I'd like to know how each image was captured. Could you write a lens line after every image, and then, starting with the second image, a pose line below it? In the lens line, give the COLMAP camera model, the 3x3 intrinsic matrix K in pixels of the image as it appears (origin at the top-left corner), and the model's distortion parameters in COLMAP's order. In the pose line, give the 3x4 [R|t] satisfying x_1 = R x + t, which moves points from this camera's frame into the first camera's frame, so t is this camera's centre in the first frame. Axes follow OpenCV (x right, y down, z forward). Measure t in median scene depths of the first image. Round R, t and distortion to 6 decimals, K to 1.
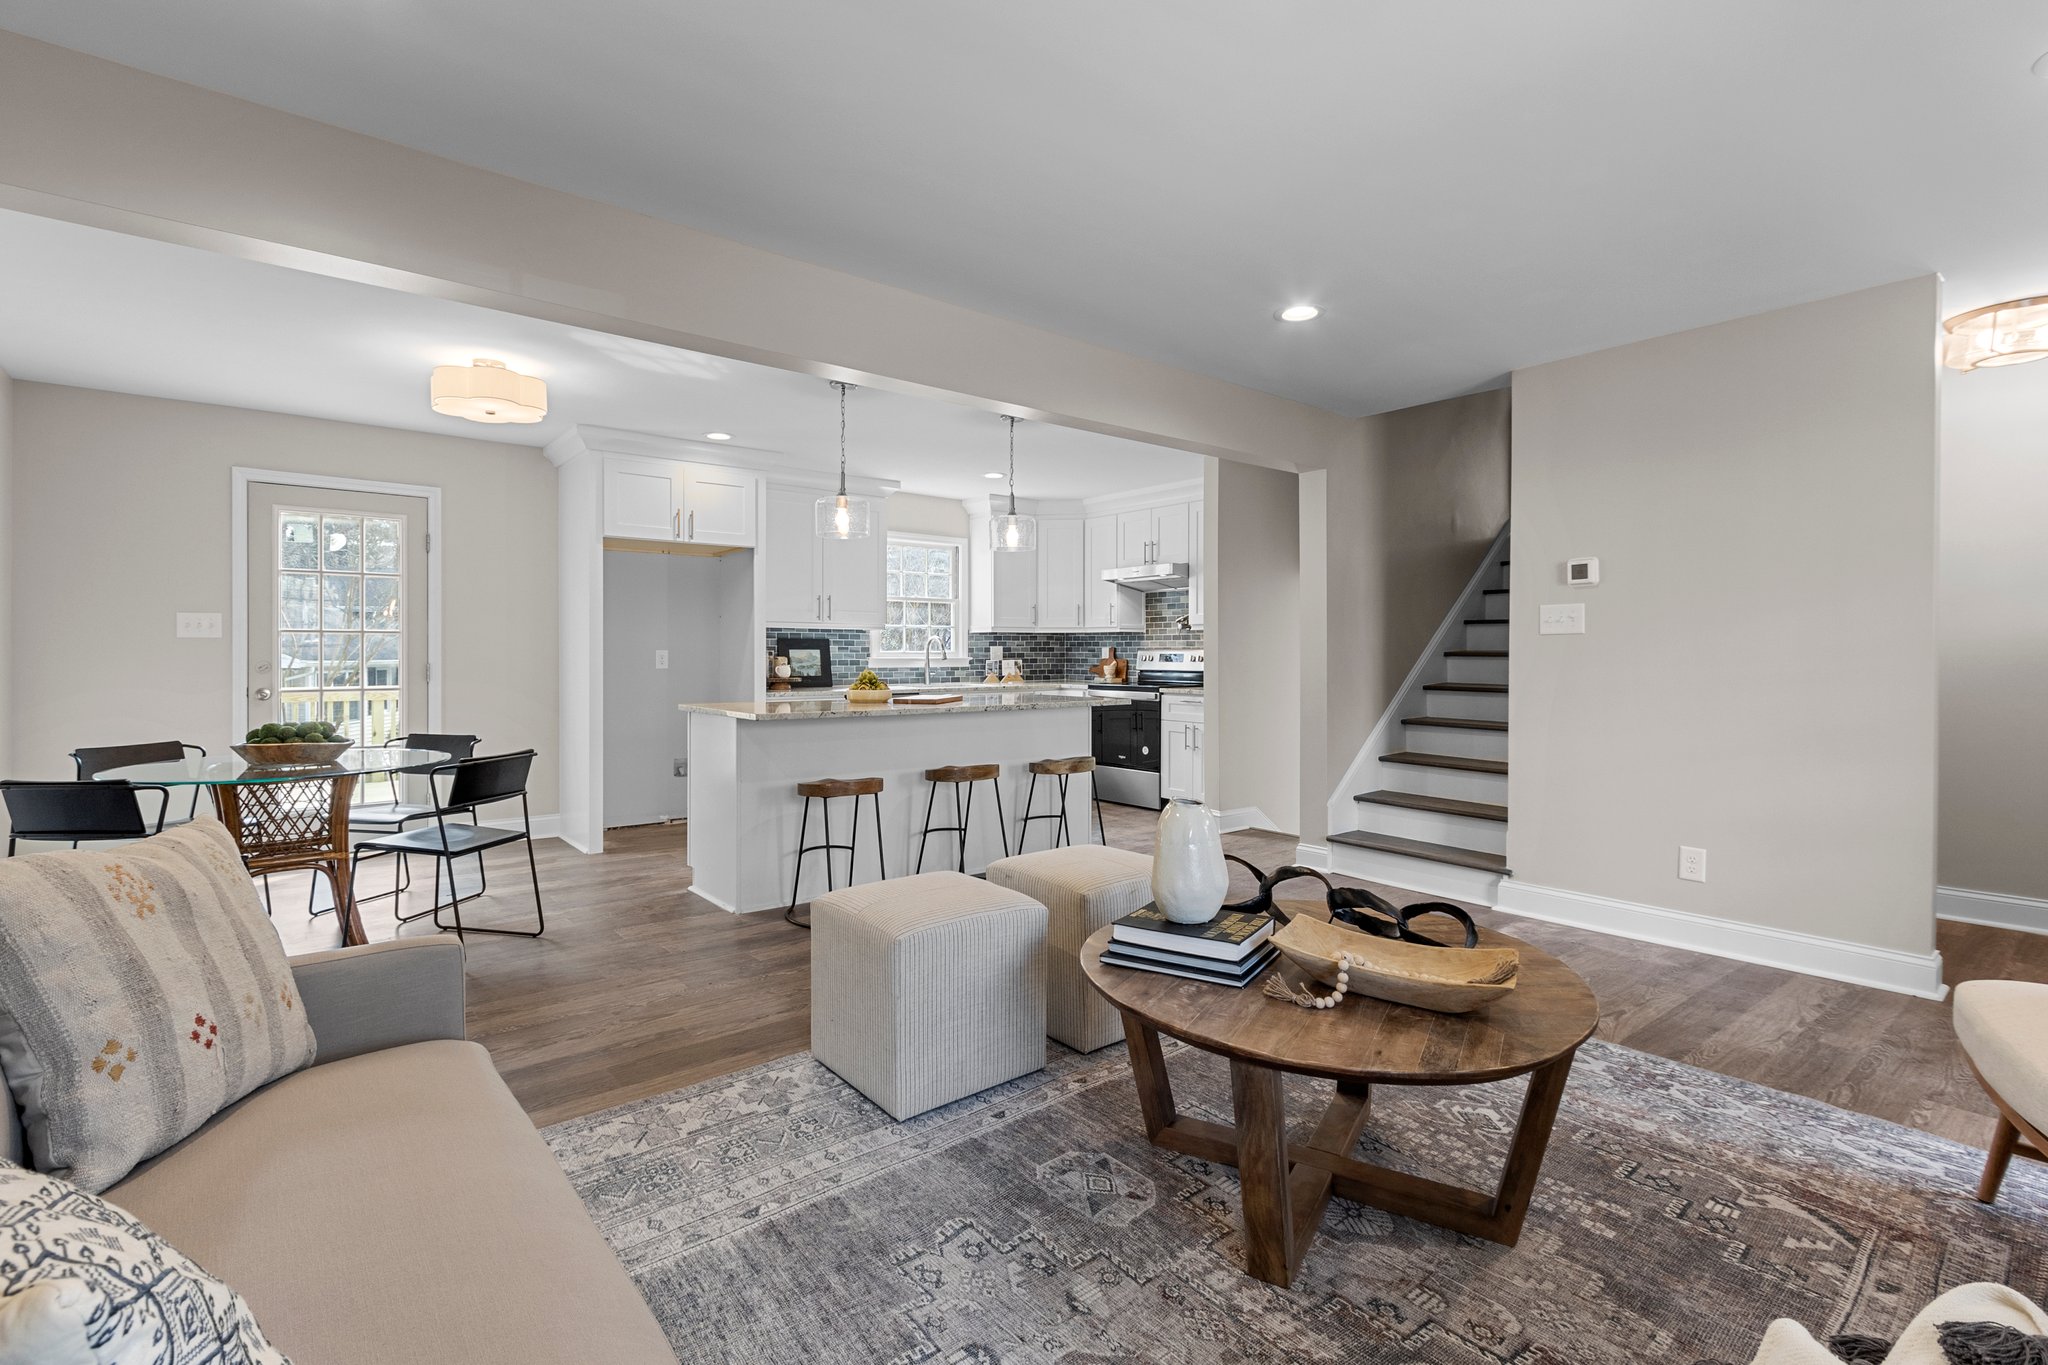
lens RADIAL K [[941.4, 0, 1027.7], [0, 941.4, 679.3], [0, 0, 1]] dist [0.001516, -0.000027]
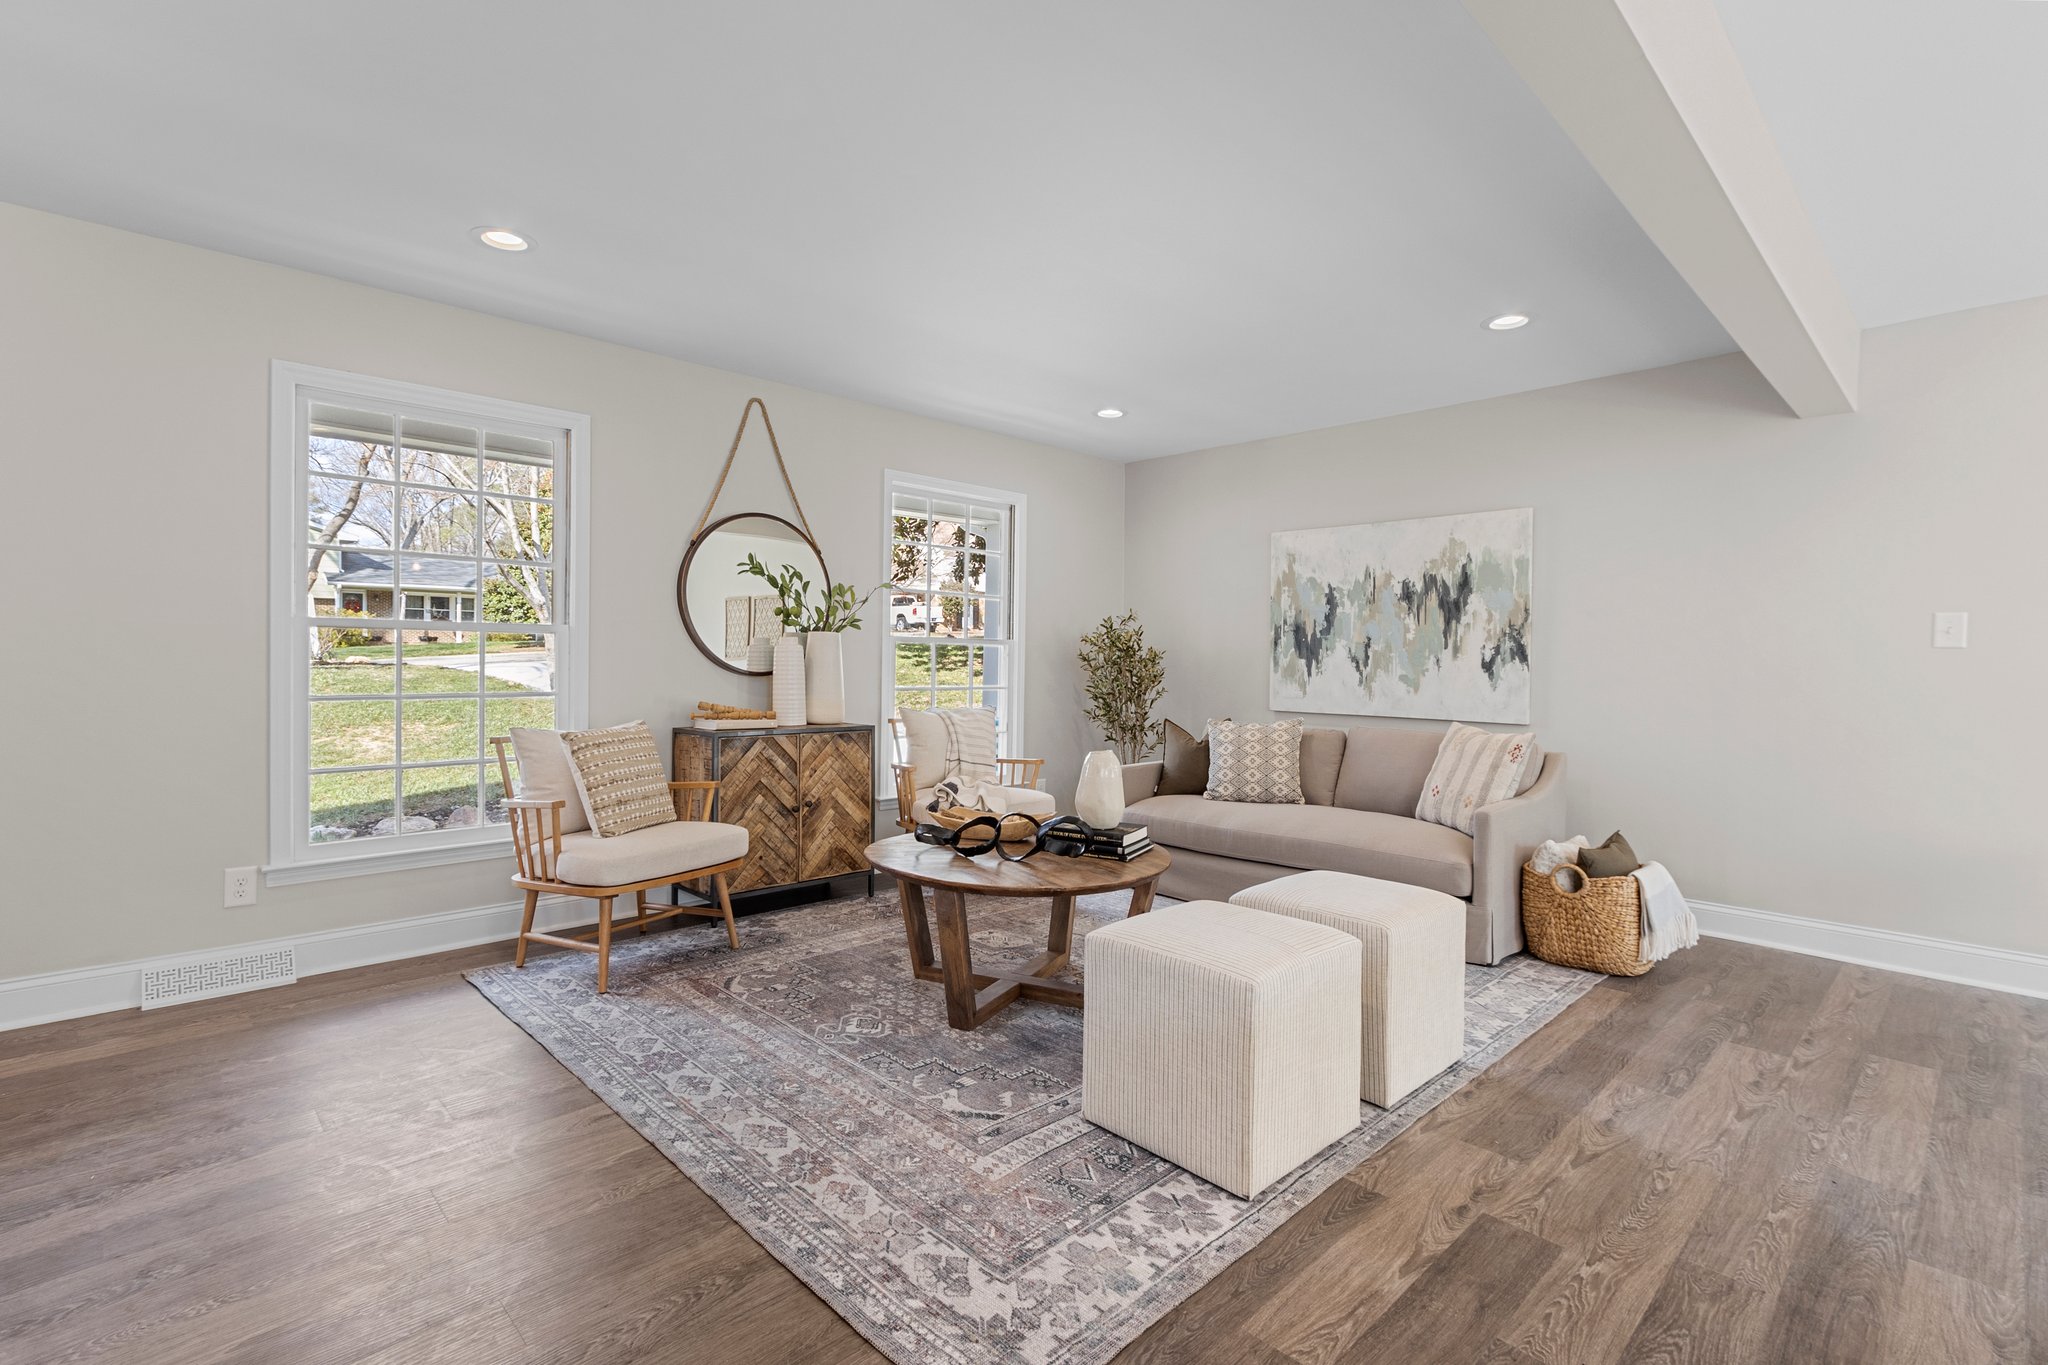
lens RADIAL K [[947.5, 0, 1021.6], [0, 947.5, 667.6], [0, 0, 1]] dist [0.001167, 0.000226]
pose [[-0.997169, -0.012332, -0.074180, 0.395001], [-0.015196, 0.999156, 0.038159, -0.061801], [0.073647, 0.039178, -0.996515, 2.386830]]
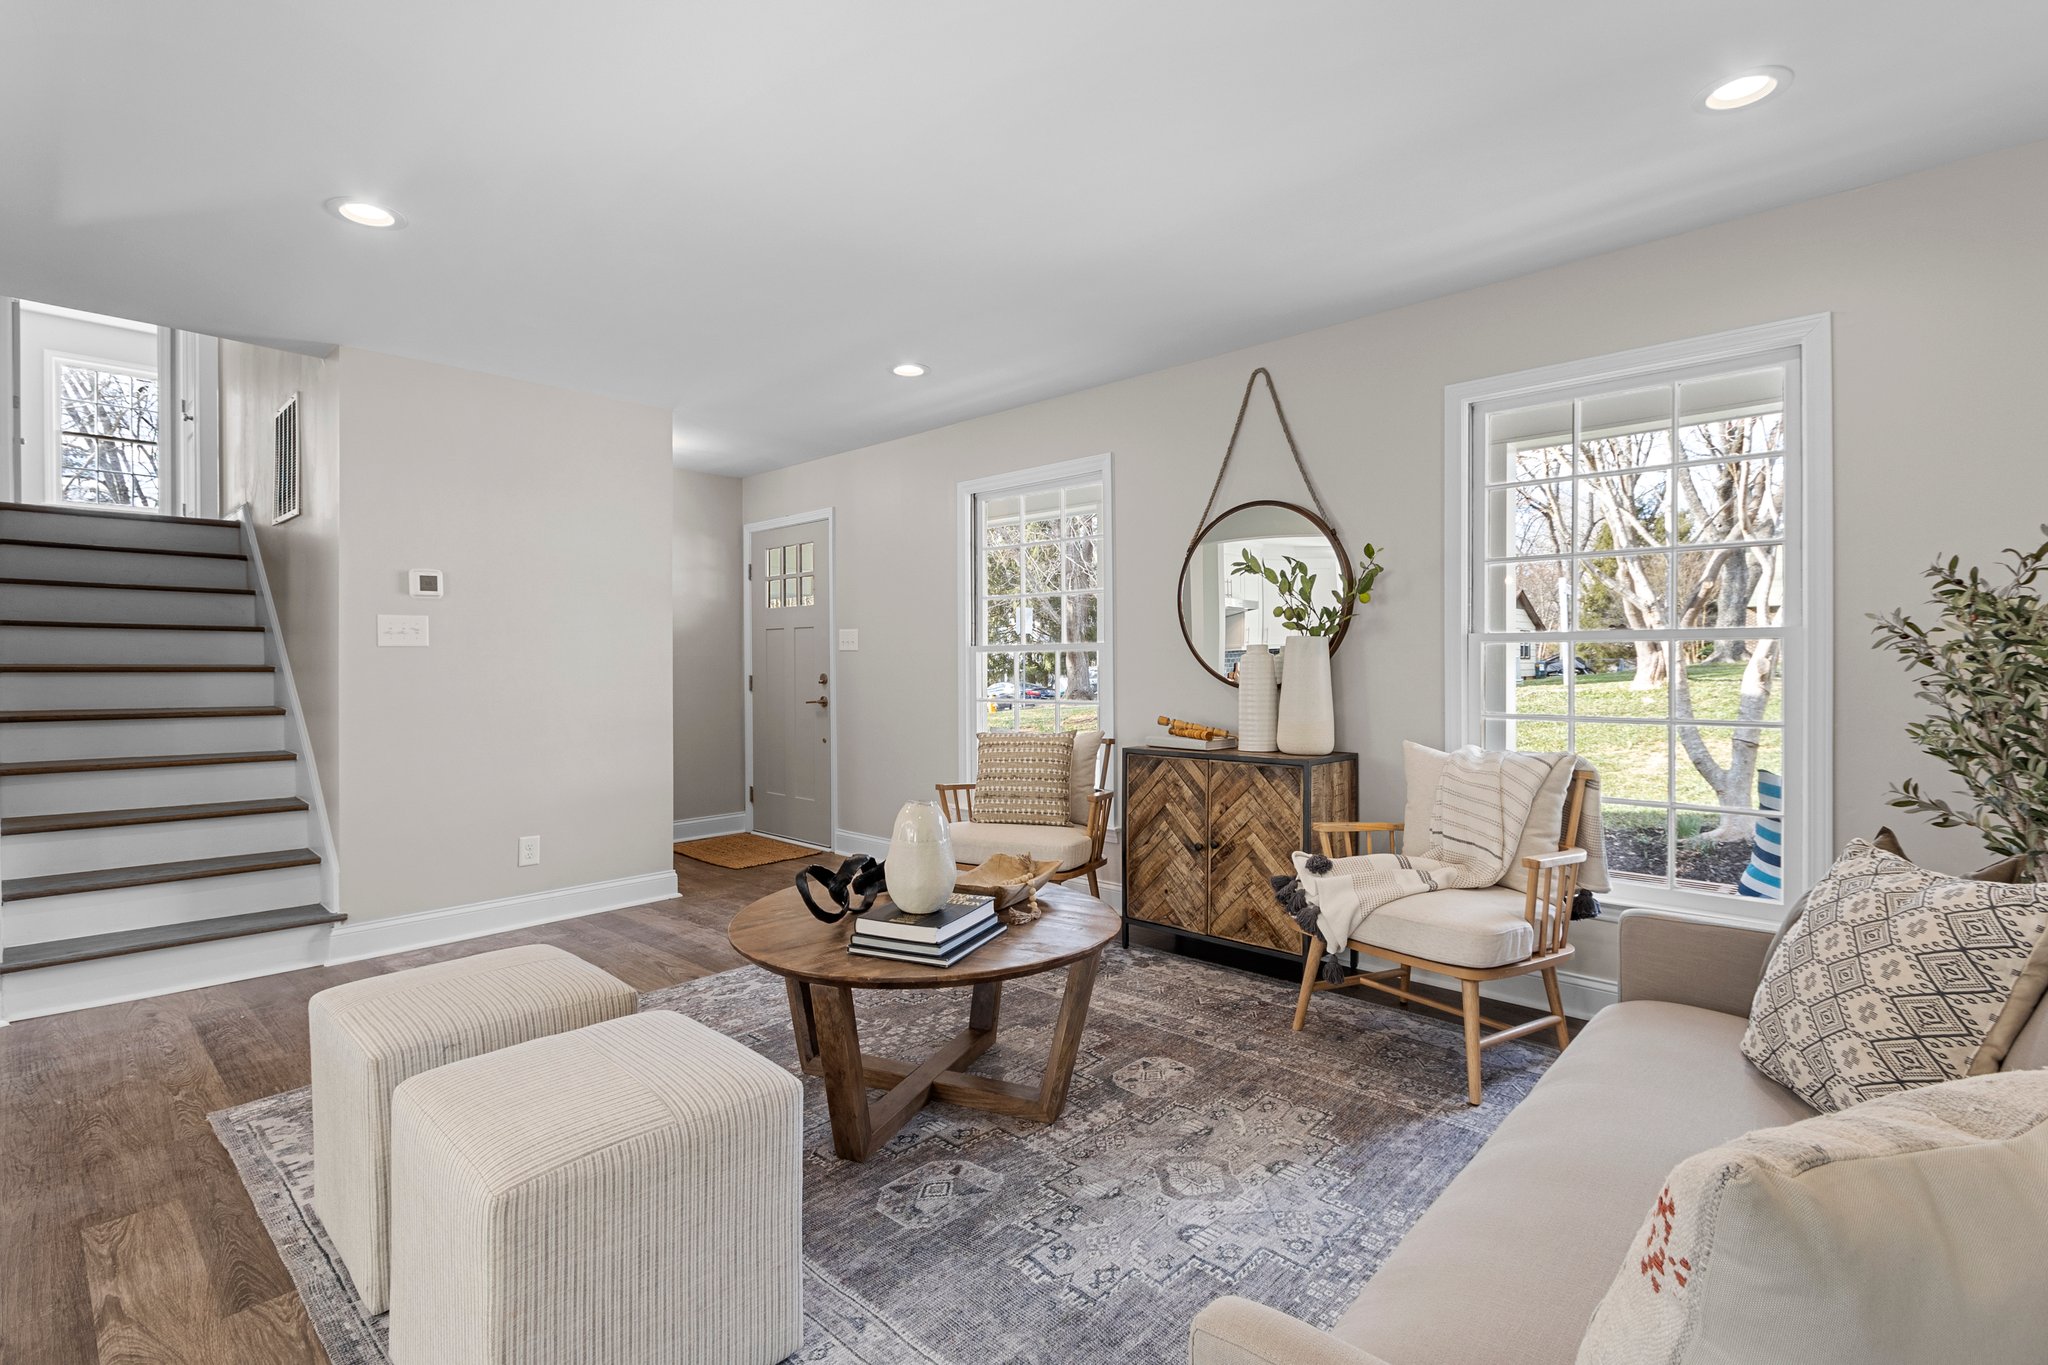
lens RADIAL K [[947.5, 0, 1021.6], [0, 947.5, 667.6], [0, 0, 1]] dist [0.001167, 0.000226]
pose [[-0.134999, -0.004324, 0.990836, -0.879350], [0.031282, 0.999473, 0.008623, -0.028253], [-0.990352, 0.032160, -0.134793, 0.960508]]
